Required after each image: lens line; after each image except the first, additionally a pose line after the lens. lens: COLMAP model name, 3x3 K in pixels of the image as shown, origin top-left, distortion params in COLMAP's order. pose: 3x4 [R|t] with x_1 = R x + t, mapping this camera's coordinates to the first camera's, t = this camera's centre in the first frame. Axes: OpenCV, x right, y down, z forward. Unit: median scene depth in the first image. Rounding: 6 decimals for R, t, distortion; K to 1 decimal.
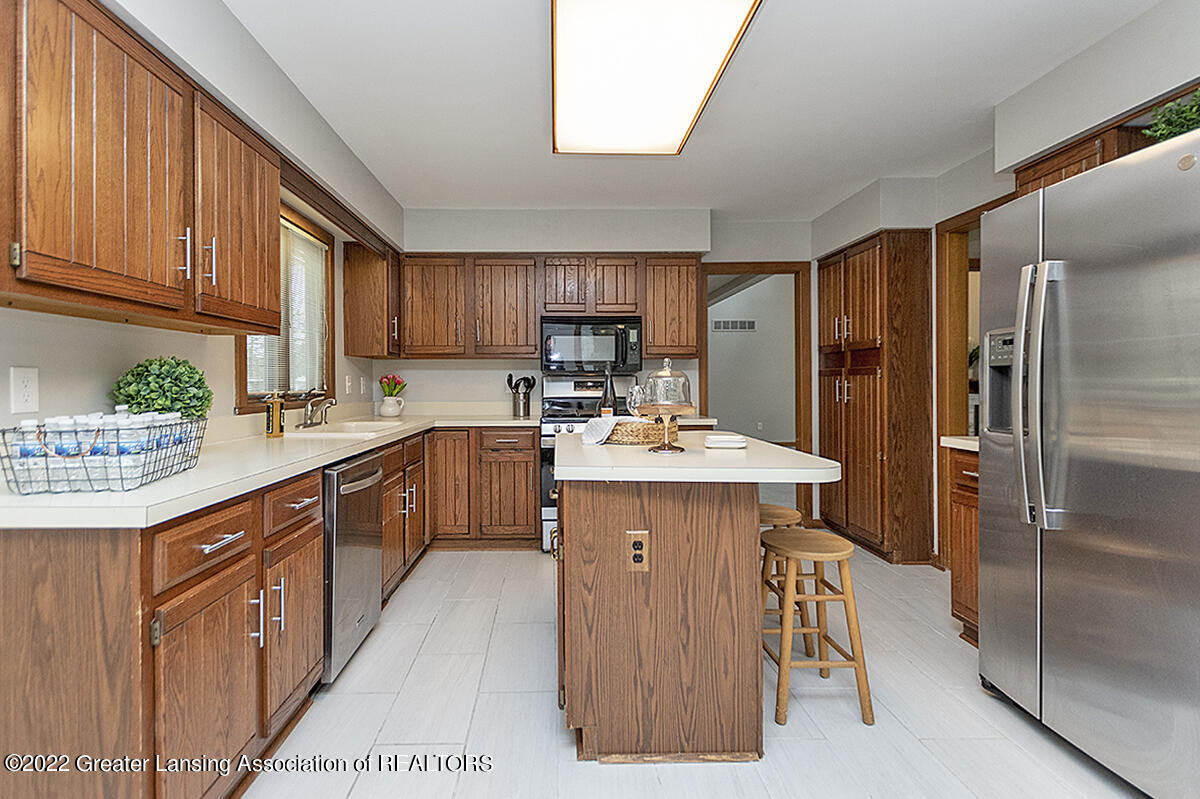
lens RADIAL K [[519.2, 0, 561.2], [0, 519.2, 372.2], [0, 0, 1]] dist [0.018830, 0.000057]
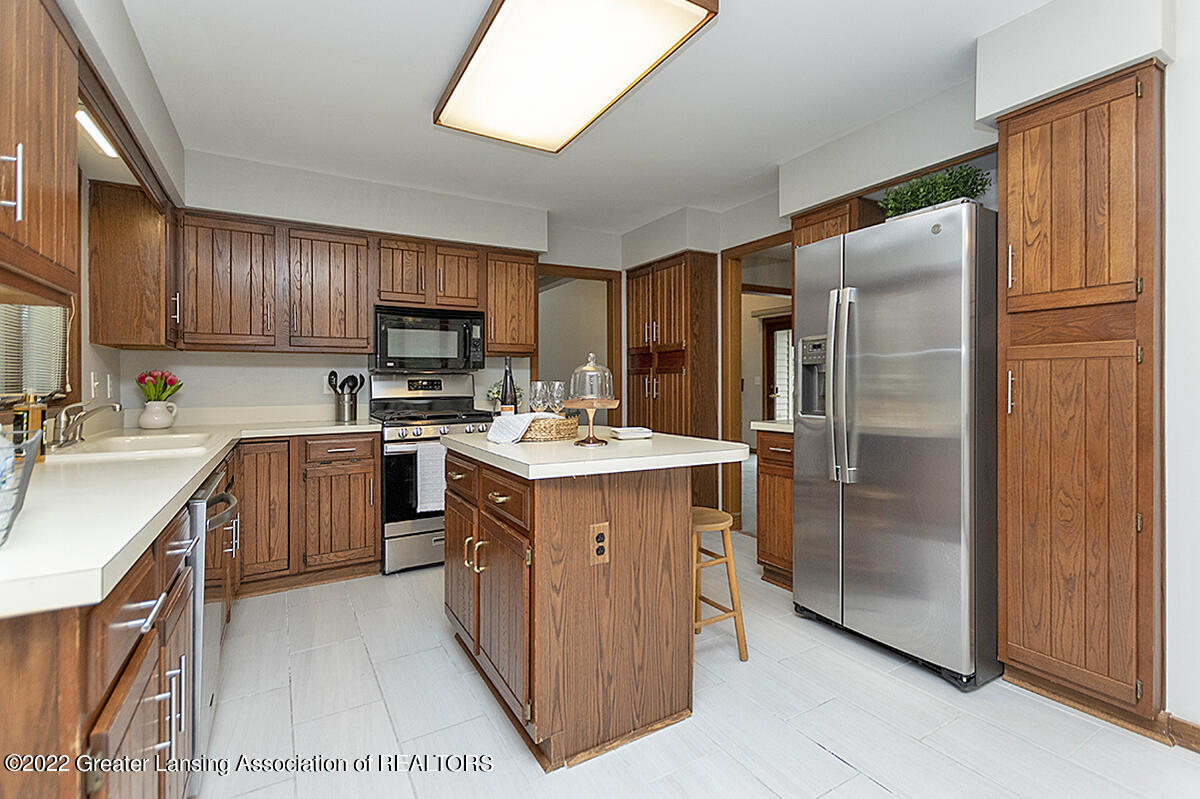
lens RADIAL K [[535.6, 0, 580.3], [0, 535.6, 373.5], [0, 0, 1]] dist [0.021202, 0.000025]
pose [[0.881601, 0.002270, 0.471990, -0.174889], [-0.002077, 0.999997, -0.000930, 0.007472], [-0.471991, -0.000161, 0.881603, 0.048206]]
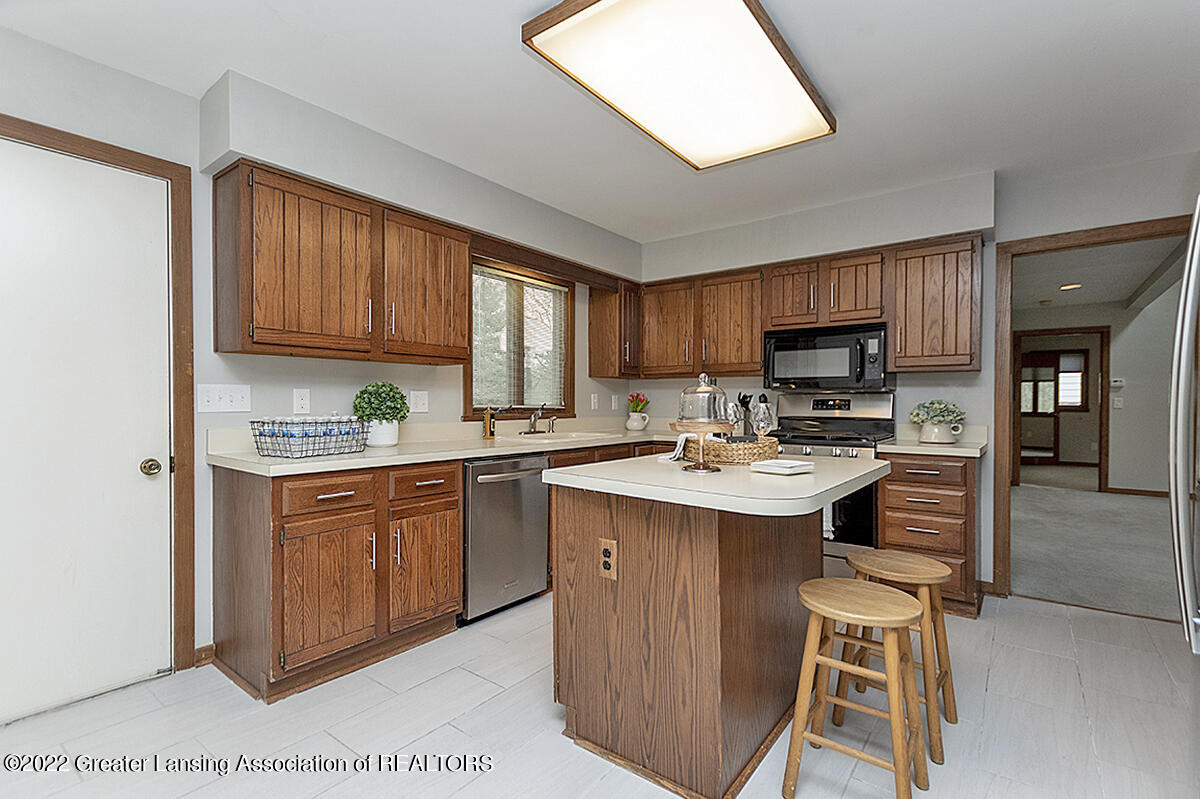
lens RADIAL K [[533.6, 0, 638.5], [0, 533.6, 393.6], [0, 0, 1]] dist [0.018579, -0.000012]
pose [[0.802459, -0.003336, -0.596698, 0.391979], [0.005289, 0.999985, 0.001522, 0.004211], [0.596683, -0.004377, 0.802465, 0.080250]]
